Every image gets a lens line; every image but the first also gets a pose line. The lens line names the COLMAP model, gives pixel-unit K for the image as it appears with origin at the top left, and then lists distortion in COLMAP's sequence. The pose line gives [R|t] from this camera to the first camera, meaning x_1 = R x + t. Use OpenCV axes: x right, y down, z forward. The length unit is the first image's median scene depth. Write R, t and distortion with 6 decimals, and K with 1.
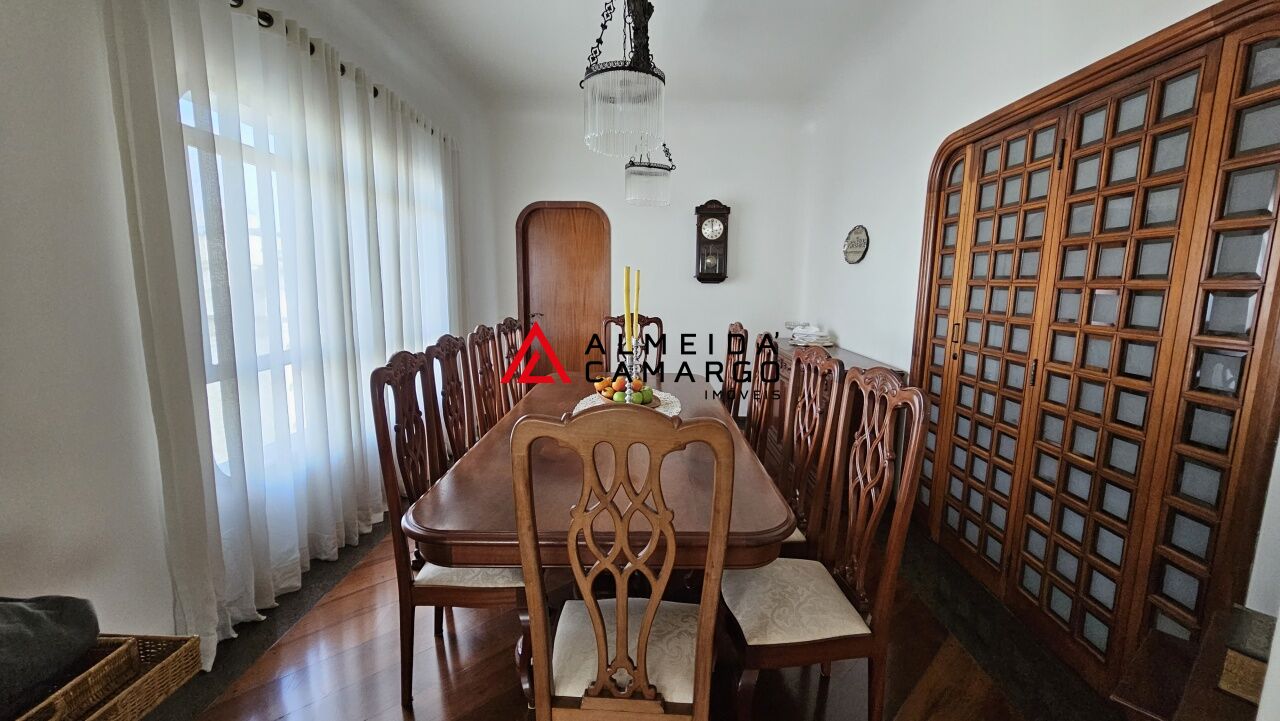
lens RADIAL K [[519.3, 0, 640.0], [0, 519.3, 360.5], [0, 0, 1]] dist [0.000065, 0.000009]
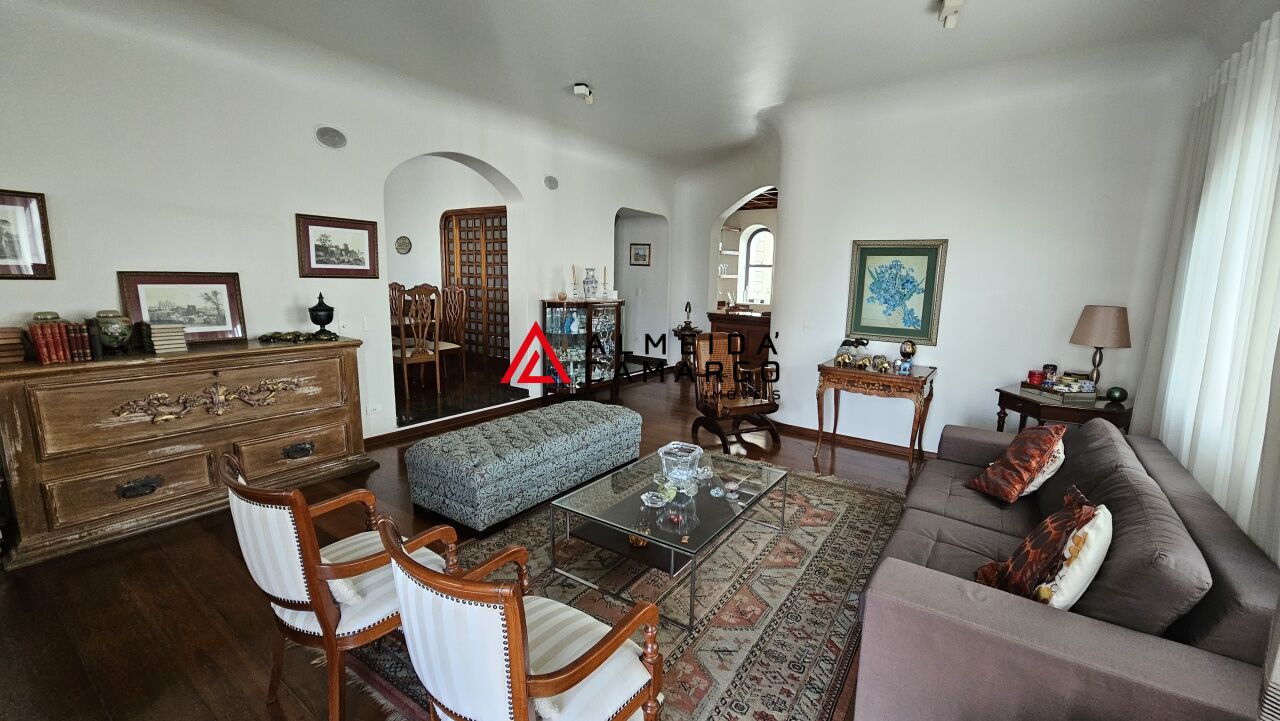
lens RADIAL K [[519.3, 0, 640.0], [0, 519.3, 360.5], [0, 0, 1]] dist [0.000065, 0.000009]
pose [[0.560332, -0.134691, 0.817243, -1.363217], [0.109009, 0.990099, 0.088439, 0.259692], [-0.821063, 0.039532, 0.569467, -1.586858]]
